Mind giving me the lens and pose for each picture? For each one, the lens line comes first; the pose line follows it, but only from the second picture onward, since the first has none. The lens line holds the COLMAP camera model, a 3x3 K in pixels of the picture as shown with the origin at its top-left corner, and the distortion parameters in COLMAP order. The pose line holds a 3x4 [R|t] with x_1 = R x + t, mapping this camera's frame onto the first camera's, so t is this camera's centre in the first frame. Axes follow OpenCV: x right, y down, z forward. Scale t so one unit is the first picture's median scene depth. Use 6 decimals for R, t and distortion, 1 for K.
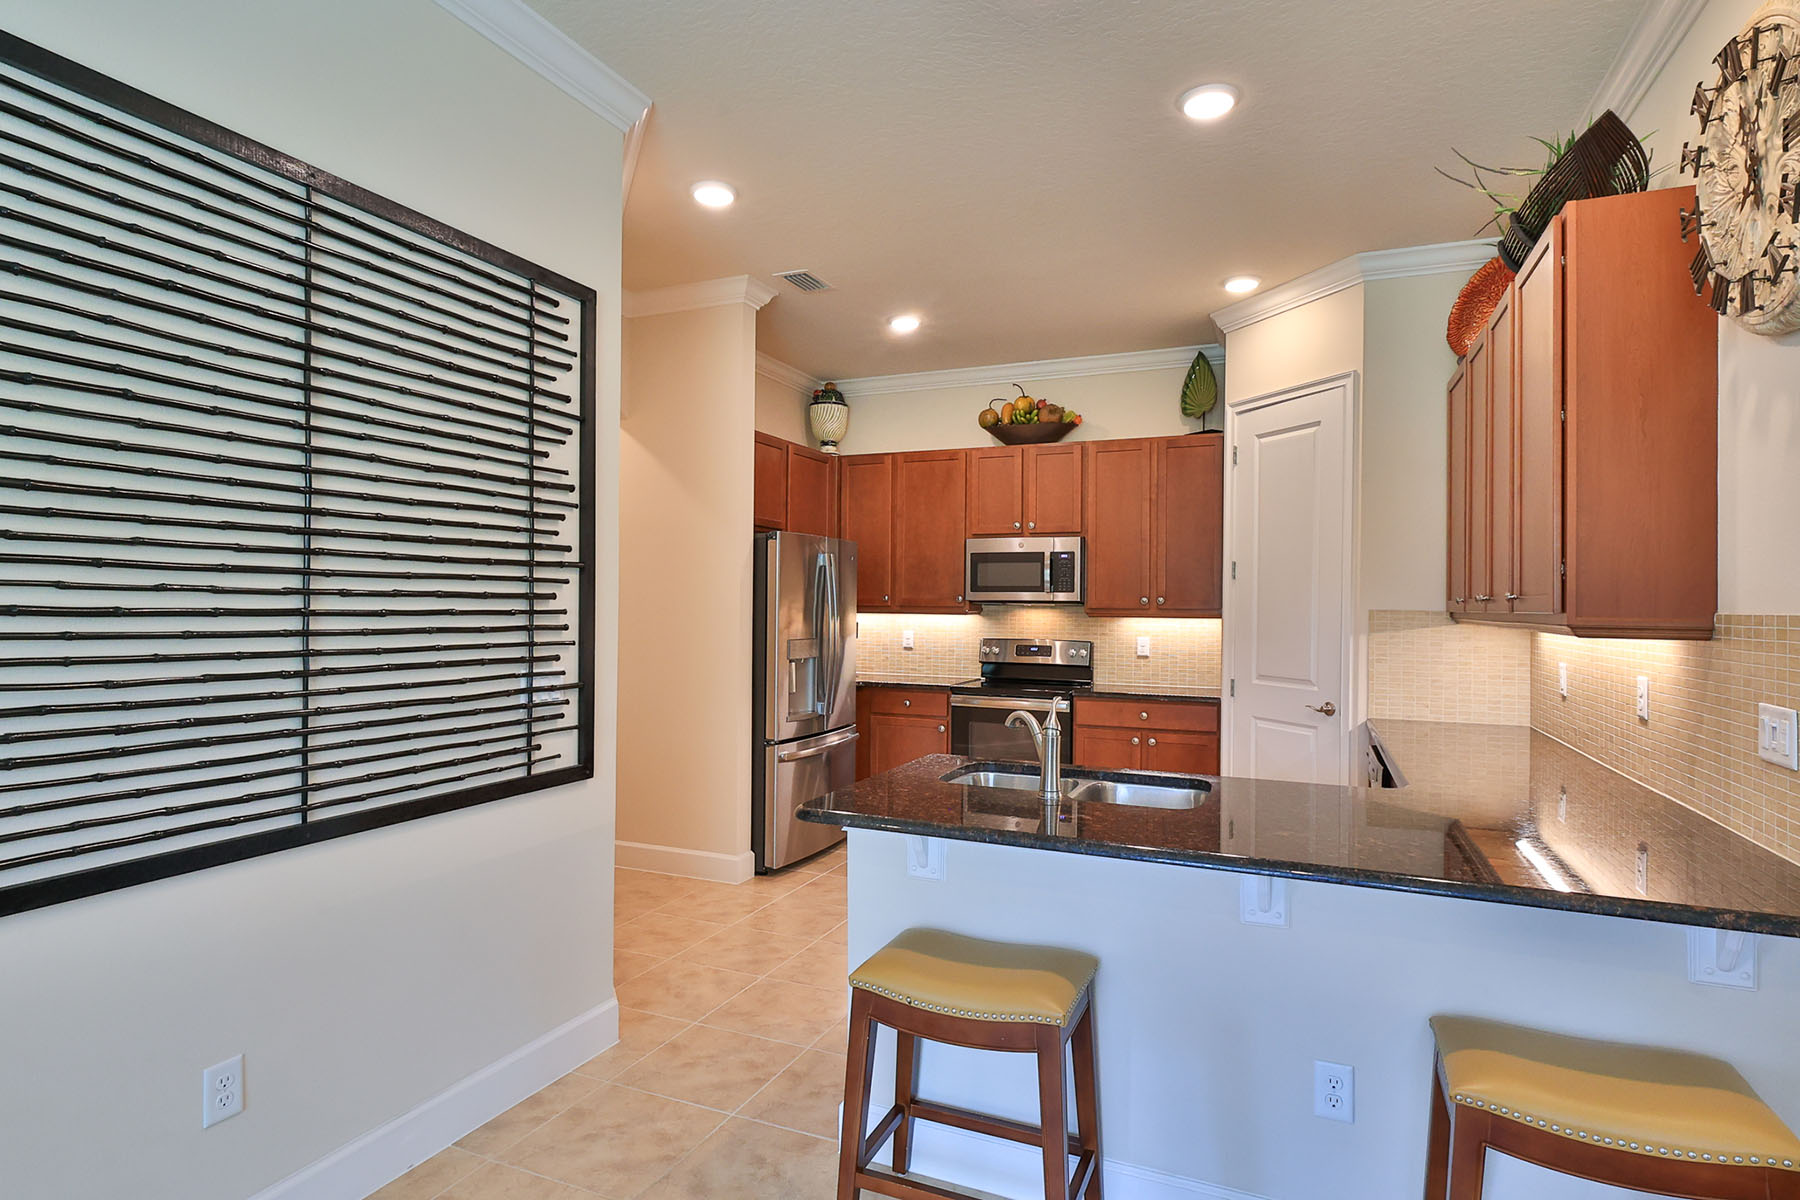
lens RADIAL K [[946.7, 0, 901.1], [0, 946.7, 599.4], [0, 0, 1]] dist [0.001803, 0.000449]
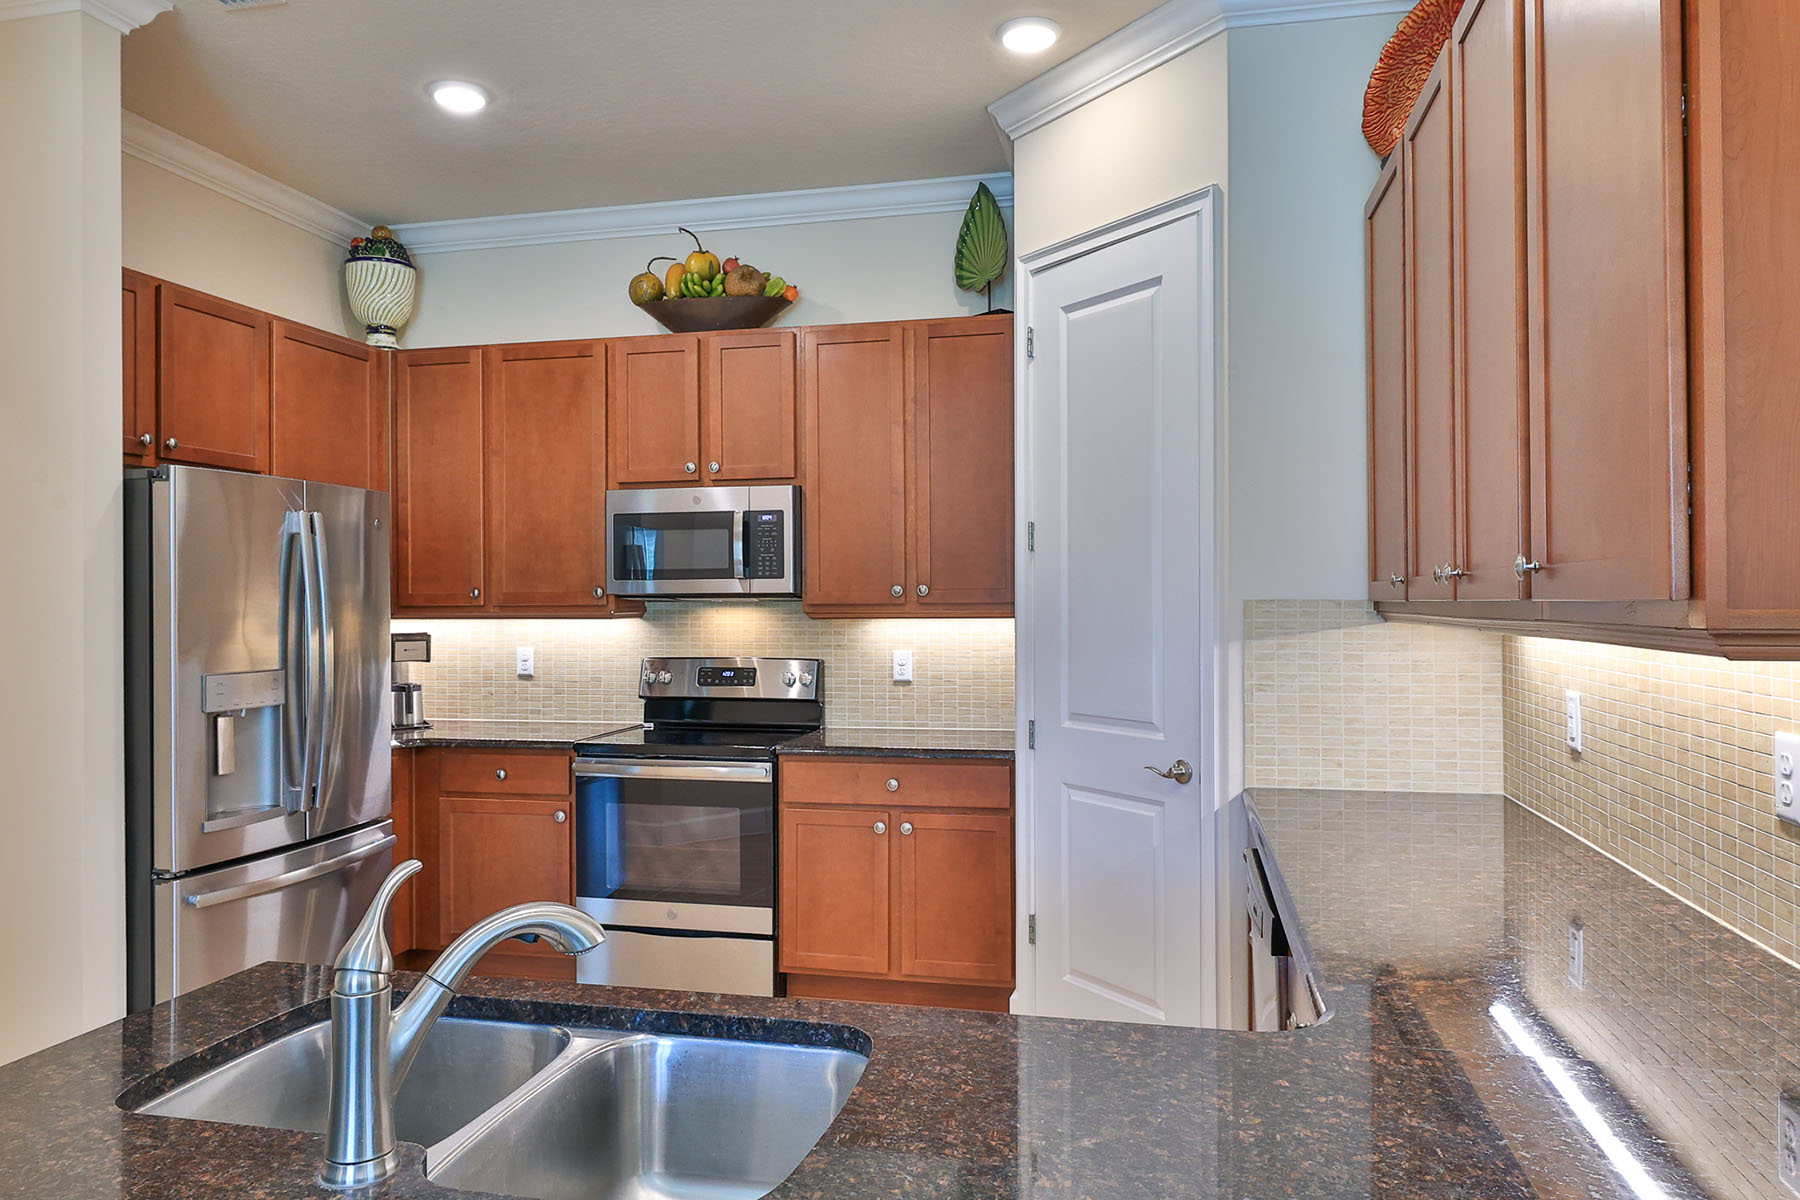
lens RADIAL K [[1225.6, 0, 902.9], [0, 1225.6, 598.1], [0, 0, 1]] dist [-0.005034, 0.000015]
pose [[0.982527, -0.015038, 0.185511, 0.117527], [0.014599, 0.999886, 0.003733, 0.003222], [-0.185546, -0.000960, 0.982635, 0.236377]]
